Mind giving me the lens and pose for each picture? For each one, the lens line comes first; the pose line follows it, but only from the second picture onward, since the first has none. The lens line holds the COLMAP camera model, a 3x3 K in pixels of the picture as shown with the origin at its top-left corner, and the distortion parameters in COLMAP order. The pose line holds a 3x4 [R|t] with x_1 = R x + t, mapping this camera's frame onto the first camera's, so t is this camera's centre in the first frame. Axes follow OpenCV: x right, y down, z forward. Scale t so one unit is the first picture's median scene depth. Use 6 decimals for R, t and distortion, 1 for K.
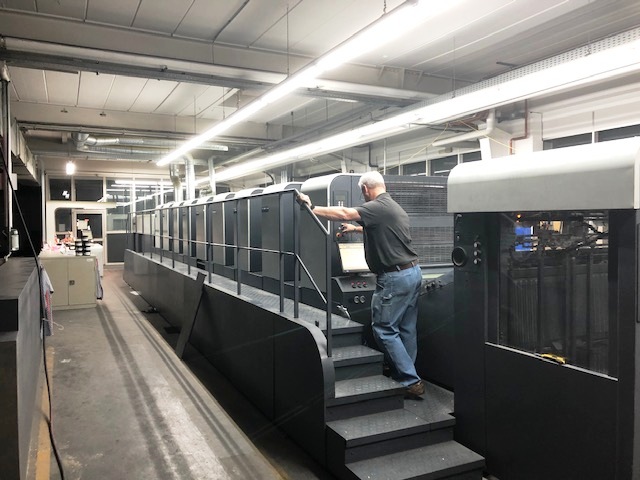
lens RADIAL K [[537.1, 0, 320.0], [0, 537.1, 240.0], [0, 0, 1]] dist [0.085165, -0.195751]
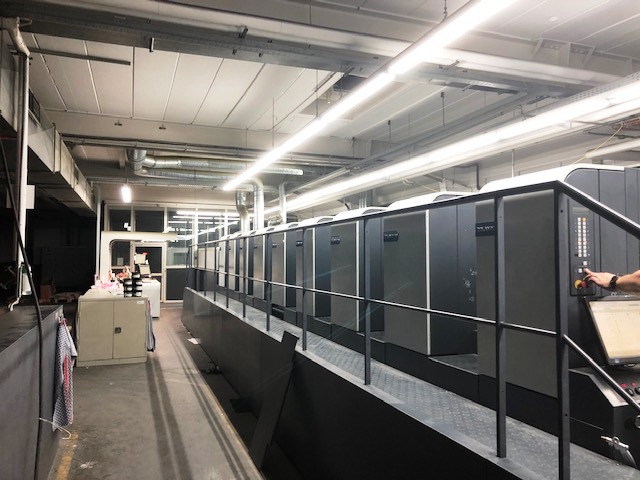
lens RADIAL K [[537.1, 0, 320.0], [0, 537.1, 240.0], [0, 0, 1]] dist [0.085165, -0.195751]
pose [[0.994496, 0.005961, -0.104609, -0.061107], [-0.012839, 0.997789, -0.065207, -0.005420], [0.103989, 0.066191, 0.992373, 0.180291]]
